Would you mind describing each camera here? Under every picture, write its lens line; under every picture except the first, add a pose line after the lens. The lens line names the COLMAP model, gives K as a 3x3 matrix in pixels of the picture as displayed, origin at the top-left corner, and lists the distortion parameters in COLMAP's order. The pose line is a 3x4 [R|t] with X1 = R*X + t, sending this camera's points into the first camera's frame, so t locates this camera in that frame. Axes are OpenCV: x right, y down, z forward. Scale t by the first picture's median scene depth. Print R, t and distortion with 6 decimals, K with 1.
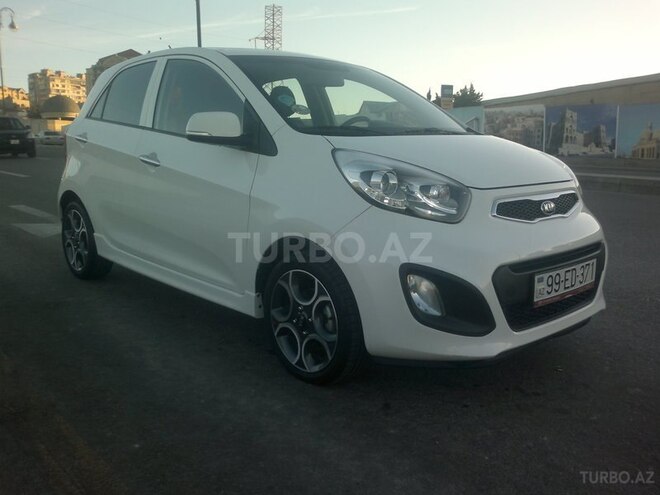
lens RADIAL K [[624.4, 0, 323.7], [0, 624.4, 242.7], [0, 0, 1]] dist [-0.022940, 0.000000]
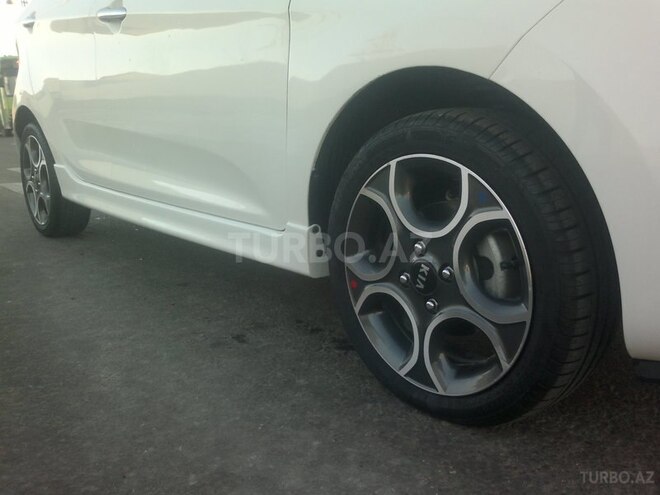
lens RADIAL K [[624.4, 0, 333.3], [0, 624.4, 250.0], [0, 0, 1]] dist [-0.022940, 0.000000]
pose [[0.998327, -0.032790, -0.047623, -0.073172], [0.035297, 0.997982, 0.052789, 0.080749], [0.045796, -0.054381, 0.997469, 0.560177]]
